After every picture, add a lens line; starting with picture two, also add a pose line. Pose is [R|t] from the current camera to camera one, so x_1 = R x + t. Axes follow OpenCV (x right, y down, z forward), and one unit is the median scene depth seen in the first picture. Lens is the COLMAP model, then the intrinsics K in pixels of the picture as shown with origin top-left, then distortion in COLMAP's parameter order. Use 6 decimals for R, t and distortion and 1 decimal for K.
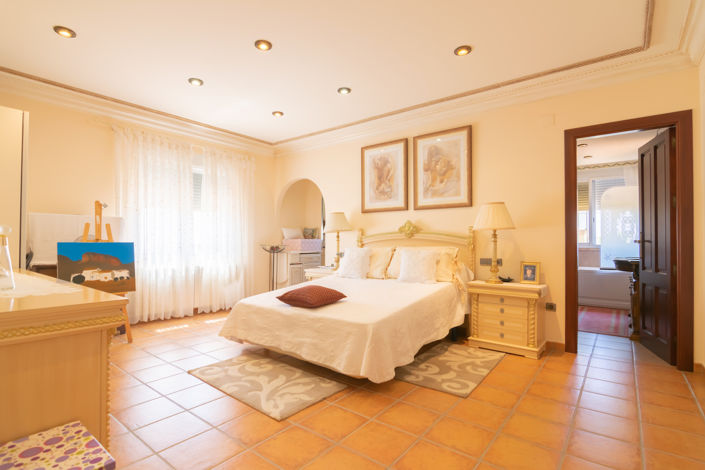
lens RADIAL K [[354.0, 0, 352.2], [0, 354.0, 234.9], [0, 0, 1]] dist [-0.009755, -0.000484]
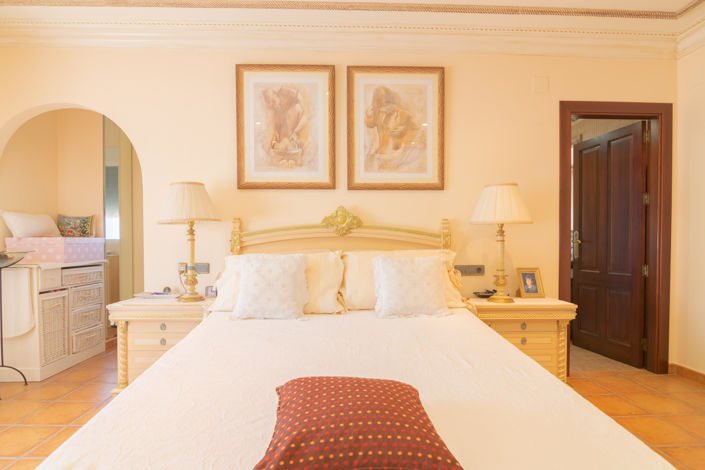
lens RADIAL K [[354.0, 0, 350.6], [0, 354.0, 251.1], [0, 0, 1]] dist [-0.009755, -0.000484]
pose [[0.760216, -0.019957, 0.649363, -0.214835], [-0.009488, 0.999080, 0.041812, 0.009474], [-0.649601, -0.037947, 0.759328, 0.534177]]
